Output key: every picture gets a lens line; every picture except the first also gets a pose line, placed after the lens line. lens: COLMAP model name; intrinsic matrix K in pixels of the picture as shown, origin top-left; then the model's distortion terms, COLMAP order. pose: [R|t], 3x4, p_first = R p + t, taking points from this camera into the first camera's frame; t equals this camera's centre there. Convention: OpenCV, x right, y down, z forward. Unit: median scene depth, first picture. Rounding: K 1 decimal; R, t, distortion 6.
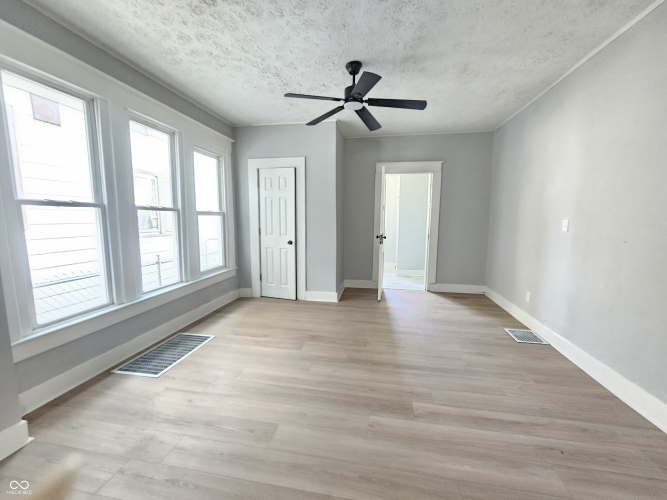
lens RADIAL K [[268.3, 0, 335.0], [0, 268.3, 249.3], [0, 0, 1]] dist [-0.000517, 0.000402]
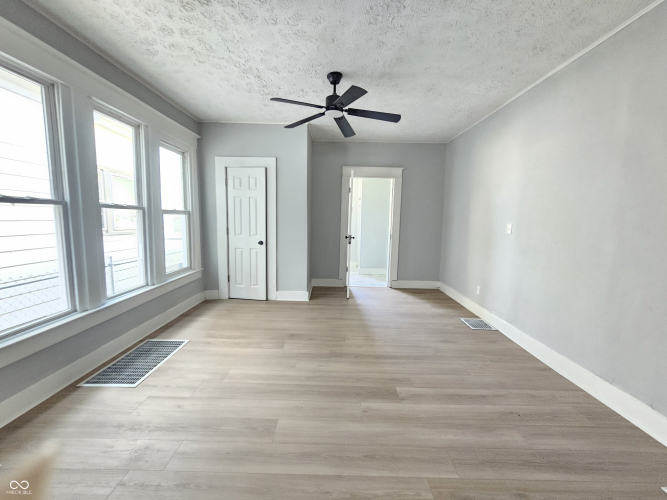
lens RADIAL K [[268.3, 0, 330.4], [0, 268.3, 248.6], [0, 0, 1]] dist [-0.000517, 0.000402]
pose [[0.985974, -0.004134, 0.166849, -0.130325], [0.004216, 0.999991, -0.000141, -0.004688], [-0.166847, 0.000842, 0.985982, -0.039809]]
